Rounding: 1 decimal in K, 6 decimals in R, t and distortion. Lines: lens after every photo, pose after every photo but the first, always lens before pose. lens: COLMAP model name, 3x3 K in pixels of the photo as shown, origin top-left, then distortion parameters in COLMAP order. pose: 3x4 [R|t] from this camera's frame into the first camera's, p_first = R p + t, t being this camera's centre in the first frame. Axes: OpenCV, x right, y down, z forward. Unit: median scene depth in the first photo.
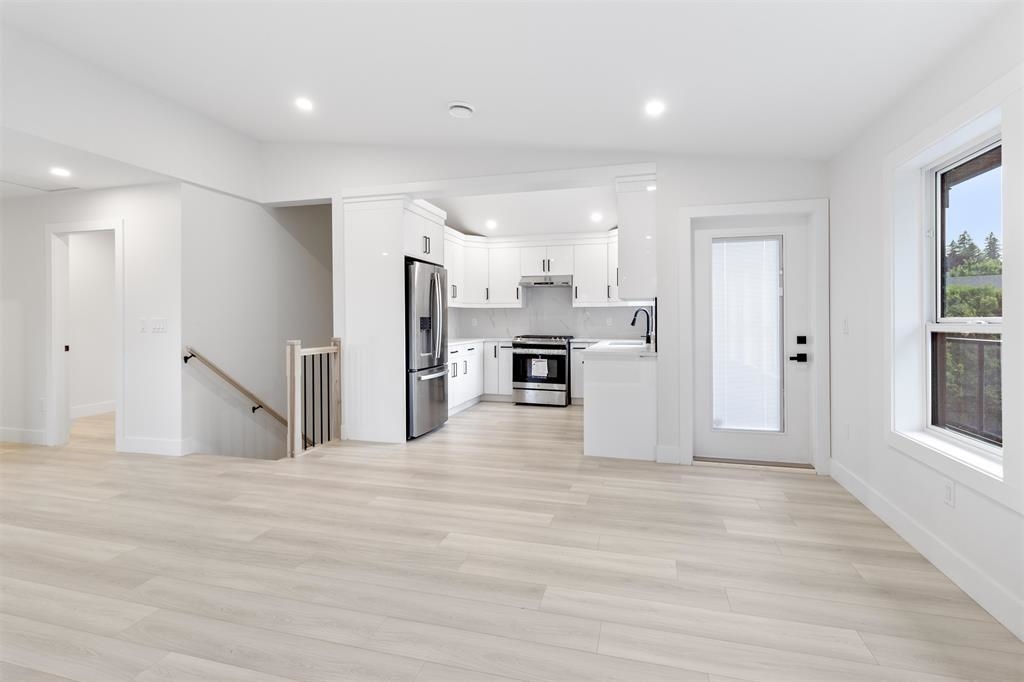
lens RADIAL K [[483.9, 0, 505.2], [0, 483.9, 320.9], [0, 0, 1]] dist [0.003747, 0.000245]
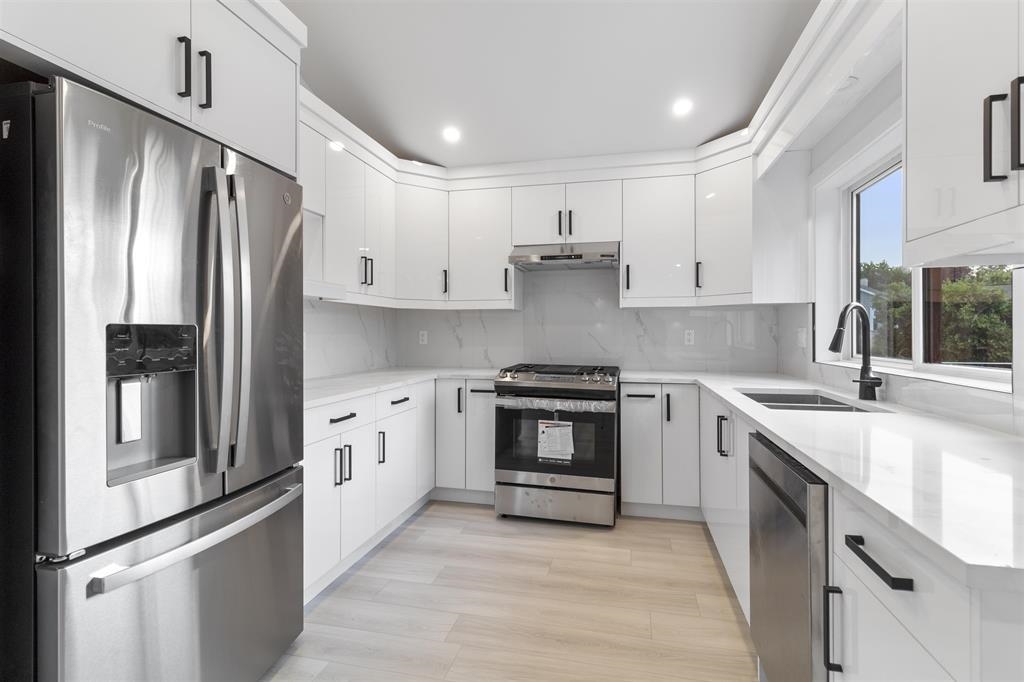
lens RADIAL K [[483.9, 0, 513.9], [0, 483.9, 335.3], [0, 0, 1]] dist [0.003747, 0.000245]
pose [[0.998789, 0.002182, 0.049147, 0.010061], [-0.002478, 0.999979, 0.005957, -0.003368], [-0.049133, -0.006071, 0.998774, 0.539334]]
